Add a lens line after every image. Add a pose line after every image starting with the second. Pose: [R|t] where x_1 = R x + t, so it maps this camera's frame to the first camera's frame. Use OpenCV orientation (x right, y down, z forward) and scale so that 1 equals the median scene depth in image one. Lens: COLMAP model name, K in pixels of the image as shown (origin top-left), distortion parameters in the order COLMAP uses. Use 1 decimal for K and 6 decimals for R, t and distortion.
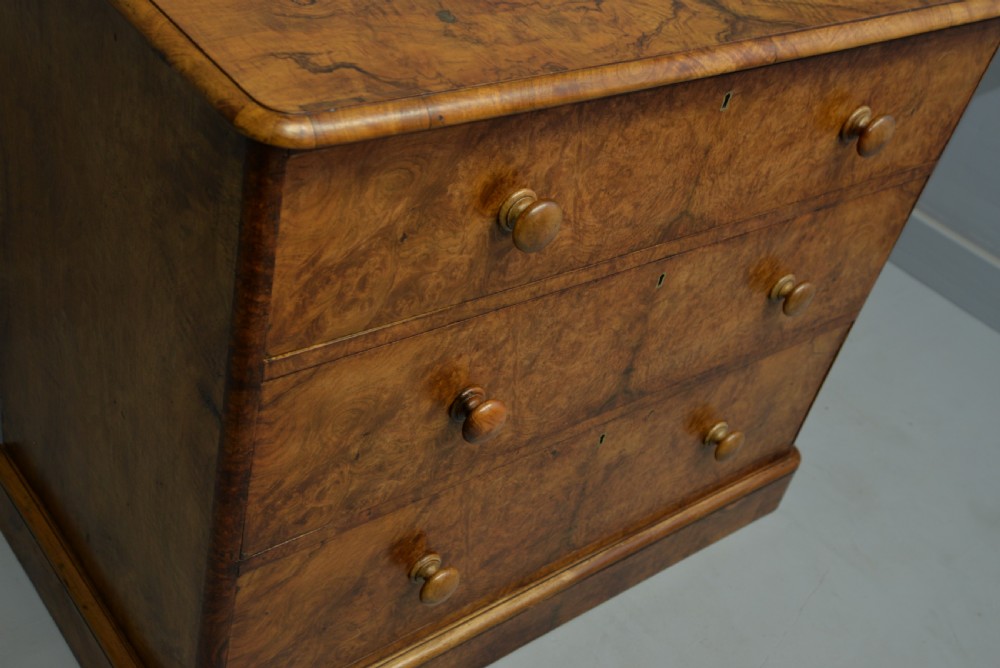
lens RADIAL K [[1165.2, 0, 500.0], [0, 1165.2, 334.0], [0, 0, 1]] dist [0.125452, 0.033134]
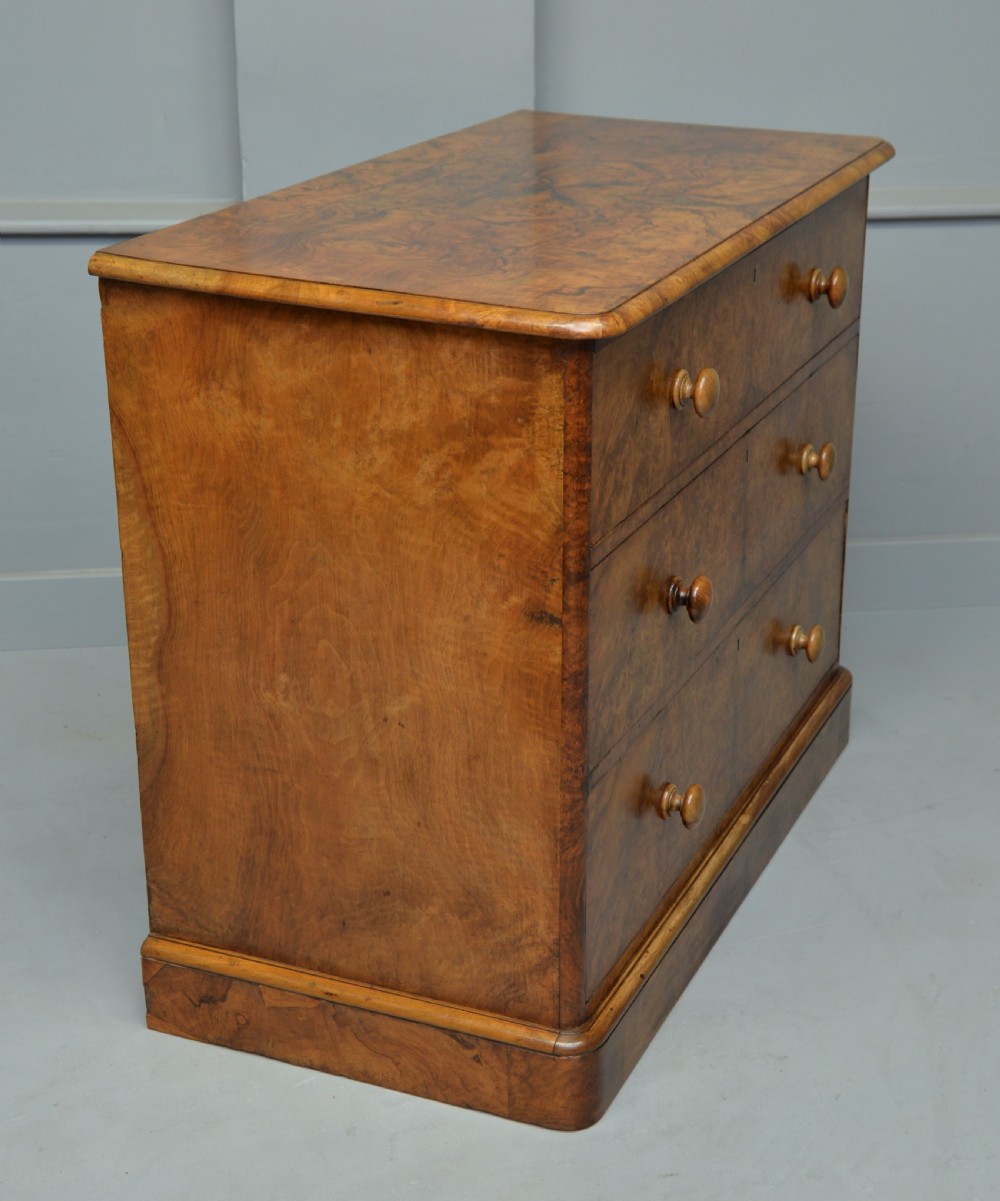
lens RADIAL K [[2016.7, 0, 581.3], [0, 2016.7, 601.5], [0, 0, 1]] dist [0.082889, 0.138752]
pose [[0.856895, -0.364362, 0.364653, -0.698306], [0.433029, 0.892571, -0.125711, 0.232151], [-0.279674, 0.265626, 0.922619, -0.623027]]
